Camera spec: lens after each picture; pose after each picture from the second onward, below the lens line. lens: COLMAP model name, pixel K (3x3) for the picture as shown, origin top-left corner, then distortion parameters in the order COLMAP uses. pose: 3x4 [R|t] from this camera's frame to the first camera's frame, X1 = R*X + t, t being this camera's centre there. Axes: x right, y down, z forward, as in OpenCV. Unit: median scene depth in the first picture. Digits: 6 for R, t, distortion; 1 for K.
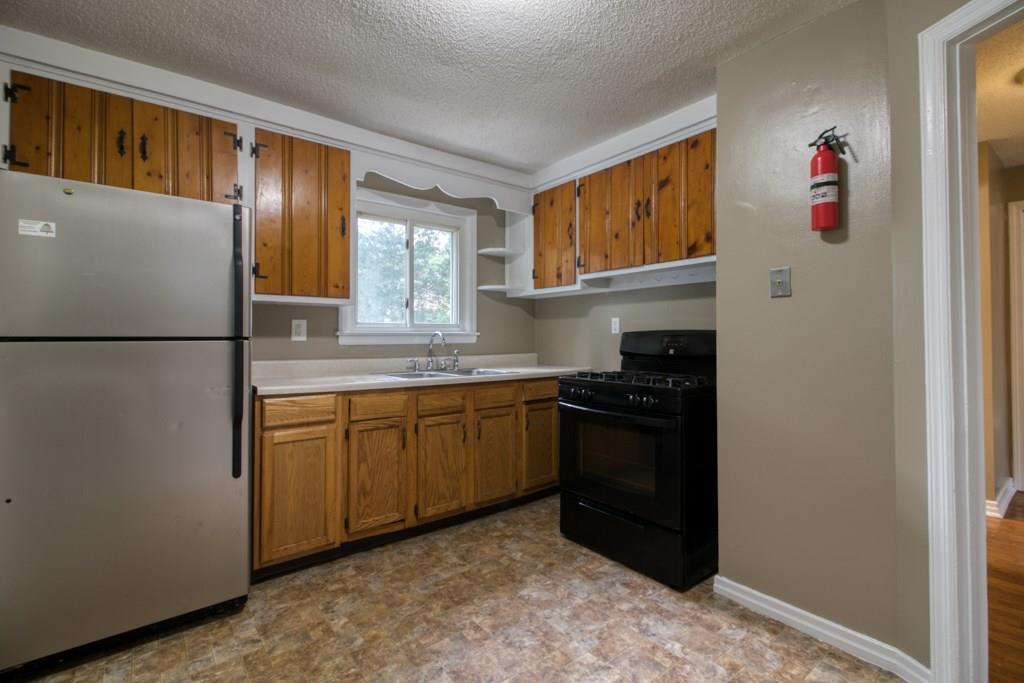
lens RADIAL K [[465.6, 0, 516.9], [0, 465.6, 333.5], [0, 0, 1]] dist [0.005971, -0.004600]
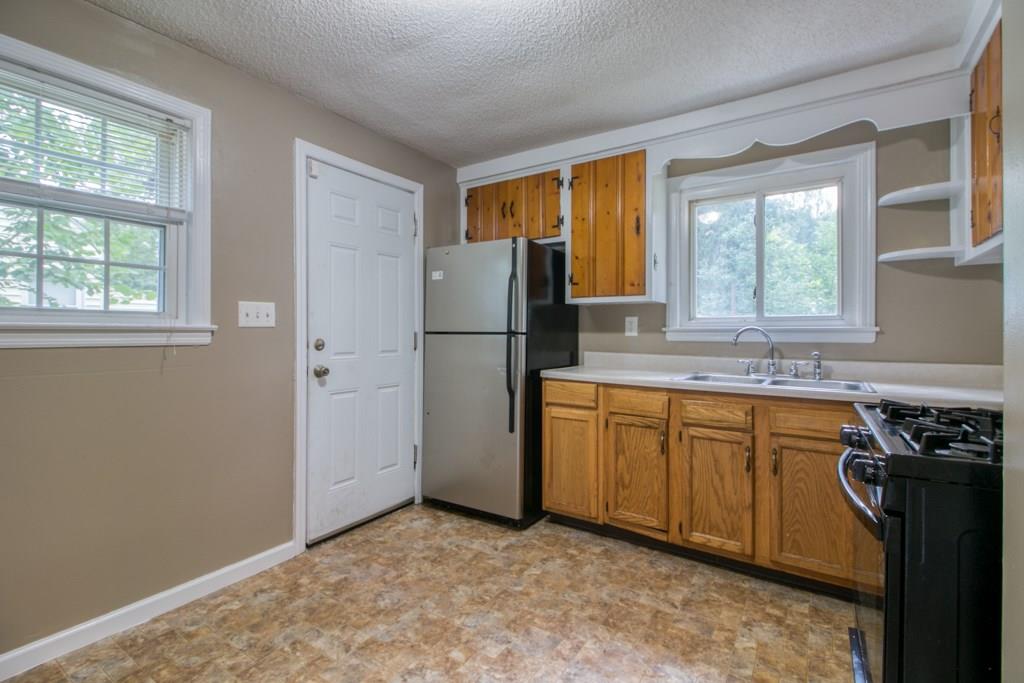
lens RADIAL K [[465.6, 0, 513.7], [0, 465.6, 334.3], [0, 0, 1]] dist [0.005971, -0.004600]
pose [[0.299058, 0.008008, -0.954201, 0.513872], [0.003246, 0.999950, 0.009410, 0.000188], [0.954229, -0.005911, 0.299017, 0.414315]]
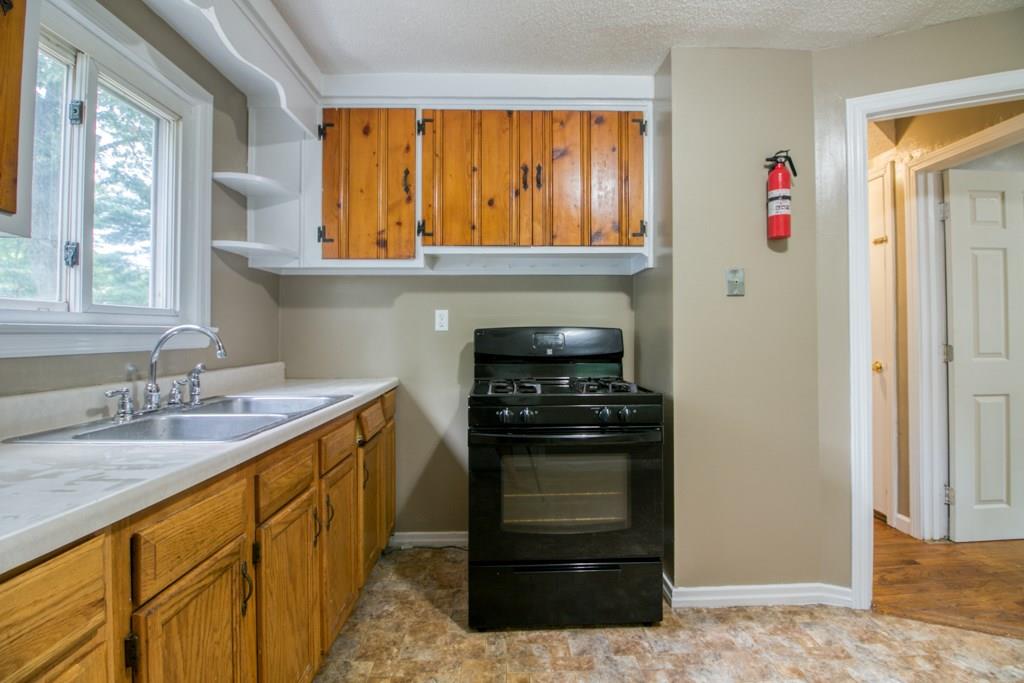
lens RADIAL K [[478.5, 0, 527.2], [0, 478.5, 329.7], [0, 0, 1]] dist [-0.008774, -0.000867]
pose [[0.592328, 0.008410, 0.805653, -0.405024], [-0.001177, 0.999953, -0.009573, 0.006669], [-0.805696, 0.004722, 0.592310, 0.520750]]
